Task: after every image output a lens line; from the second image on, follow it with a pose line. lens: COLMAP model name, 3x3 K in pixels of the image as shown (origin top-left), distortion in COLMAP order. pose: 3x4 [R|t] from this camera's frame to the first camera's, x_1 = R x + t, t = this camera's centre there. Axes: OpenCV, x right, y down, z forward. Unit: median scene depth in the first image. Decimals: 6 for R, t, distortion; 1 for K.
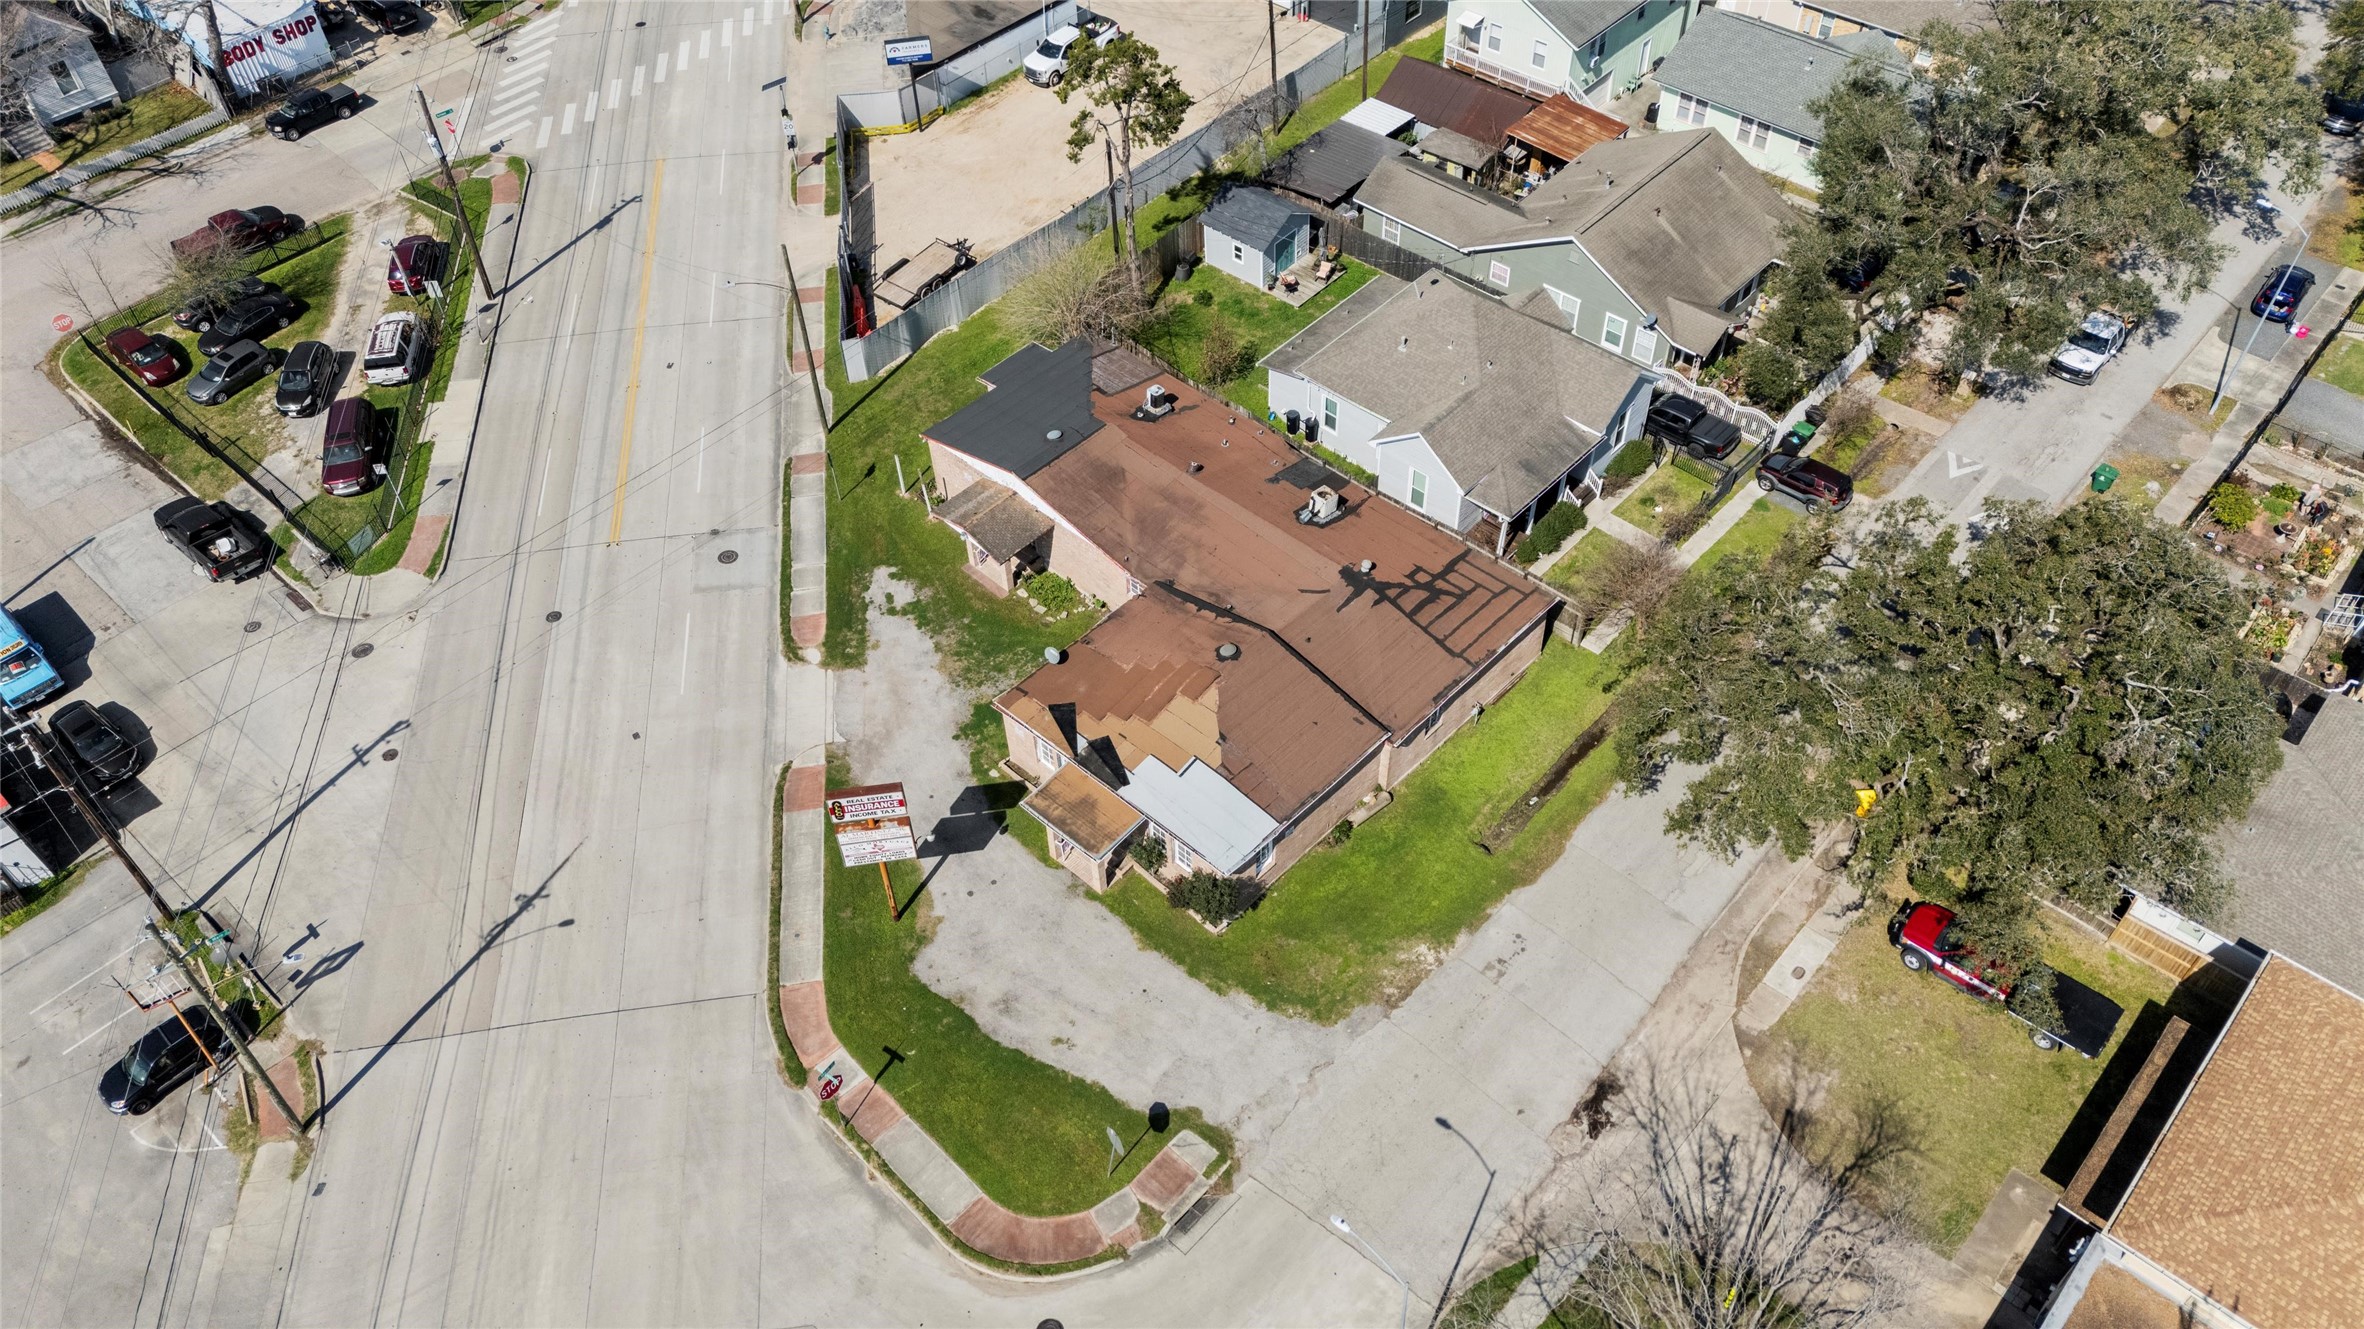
lens RADIAL K [[1722.1, 0, 1215.2], [0, 1722.1, 655.7], [0, 0, 1]] dist [0.059696, -0.037045]
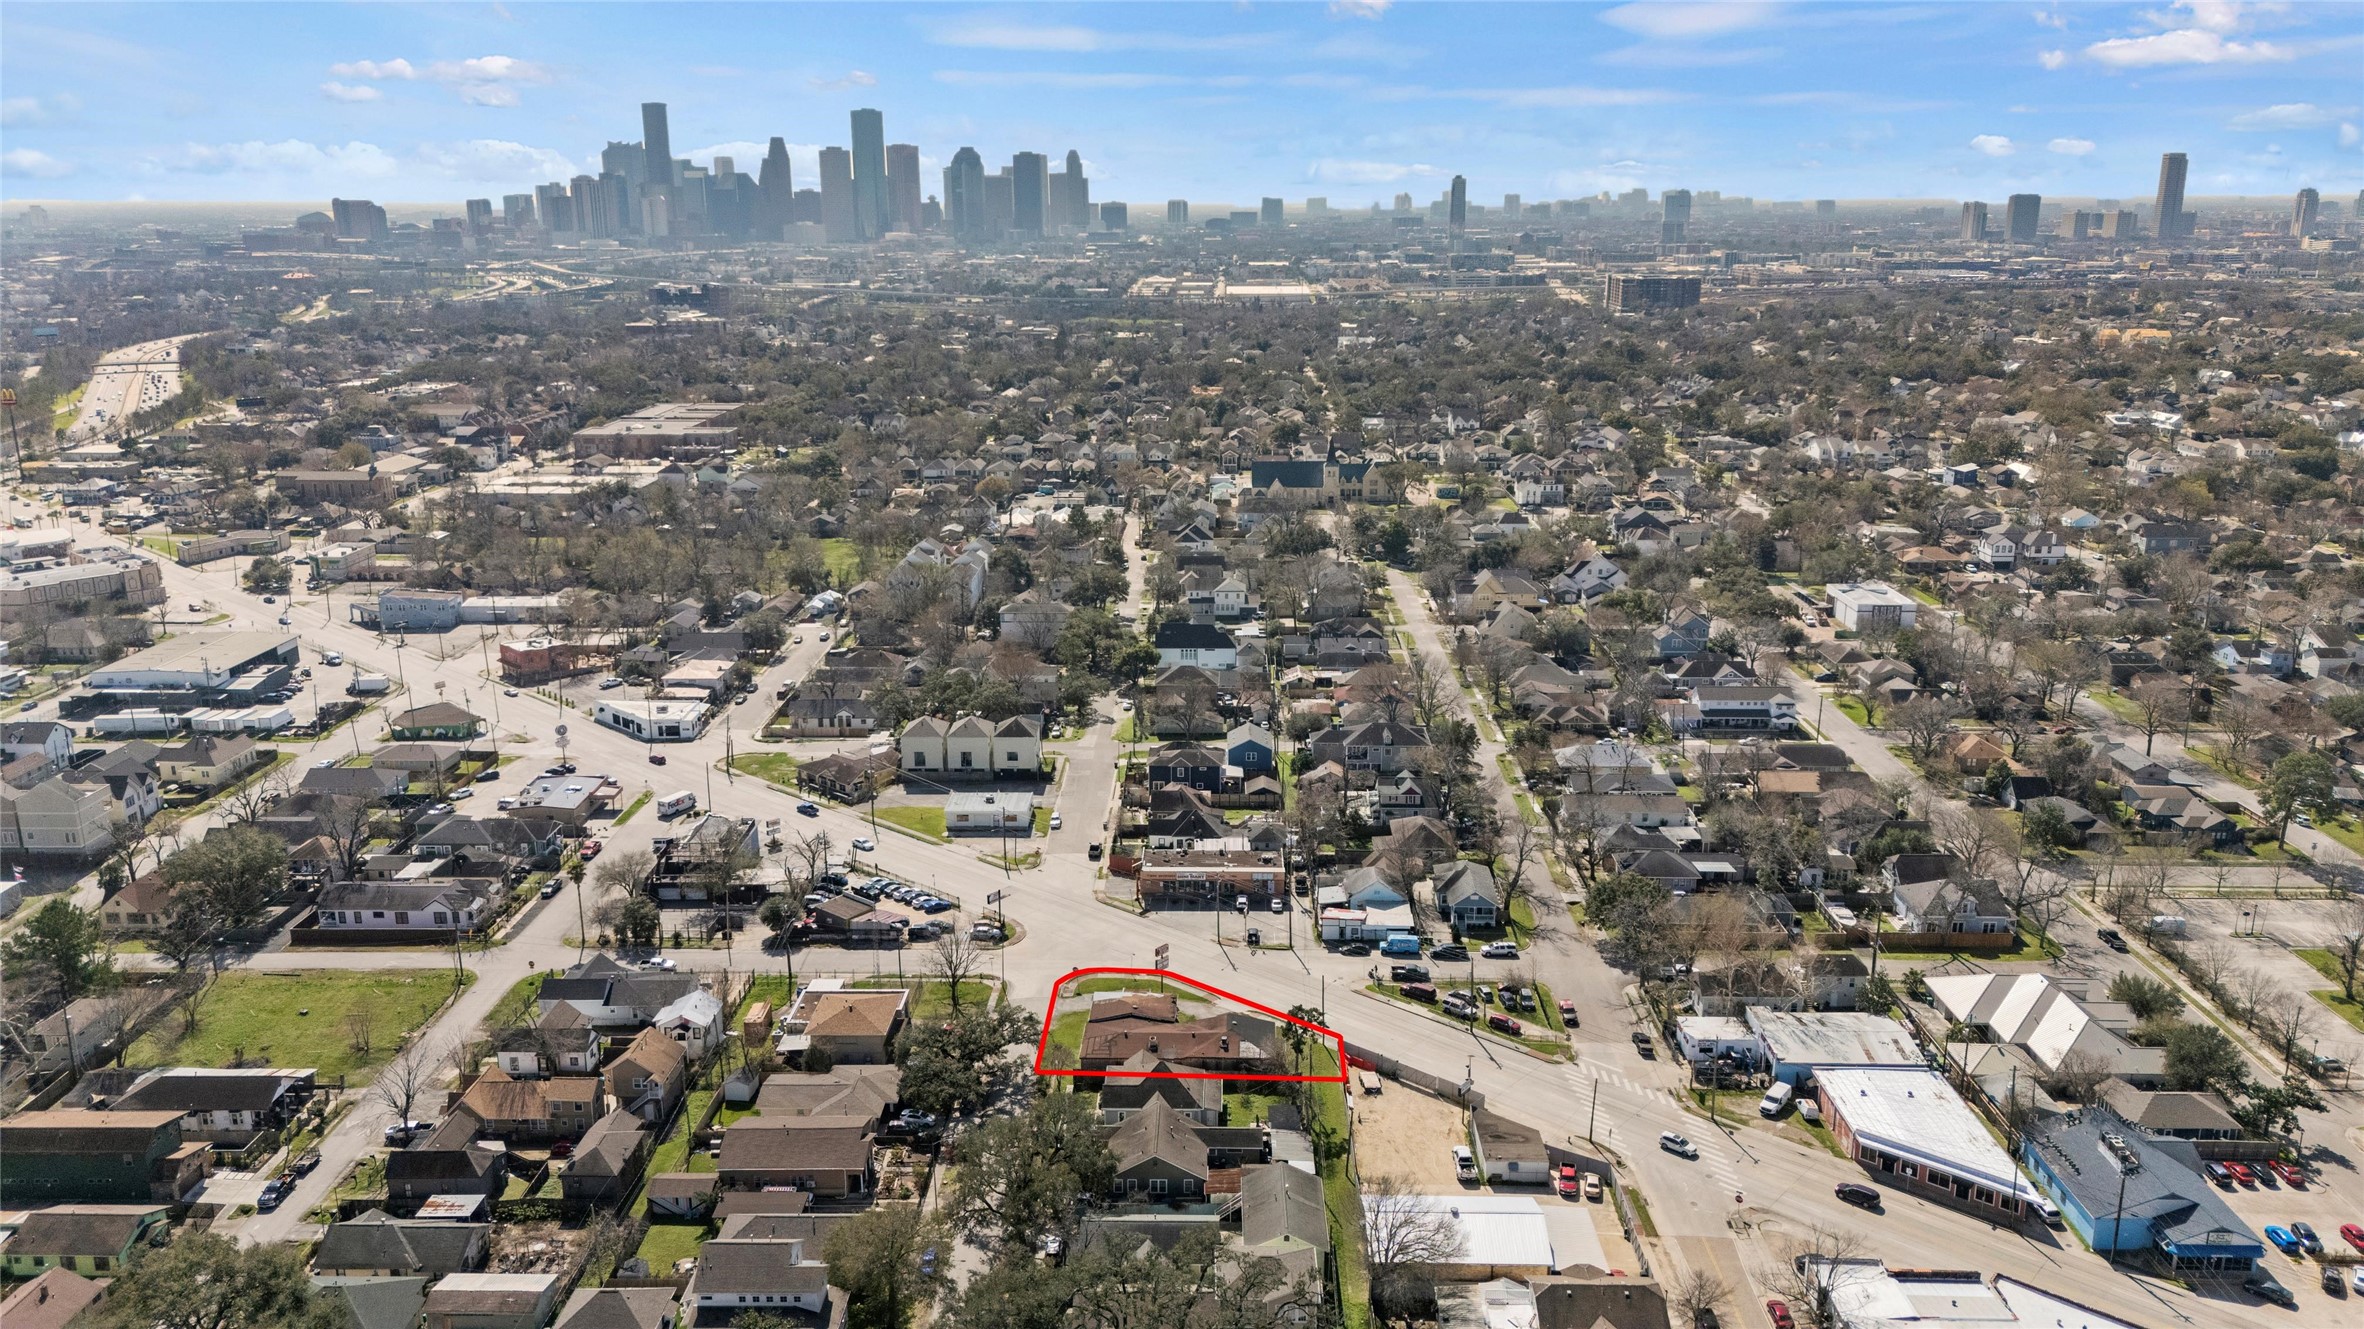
lens RADIAL K [[1722.1, 0, 1178.4], [0, 1722.1, 664.7], [0, 0, 1]] dist [0.059696, -0.037045]
pose [[-0.756723, 0.194010, -0.624284, 2.112518], [-0.465720, 0.510173, 0.723069, -3.076858], [0.458775, 0.837904, -0.295705, 1.501778]]
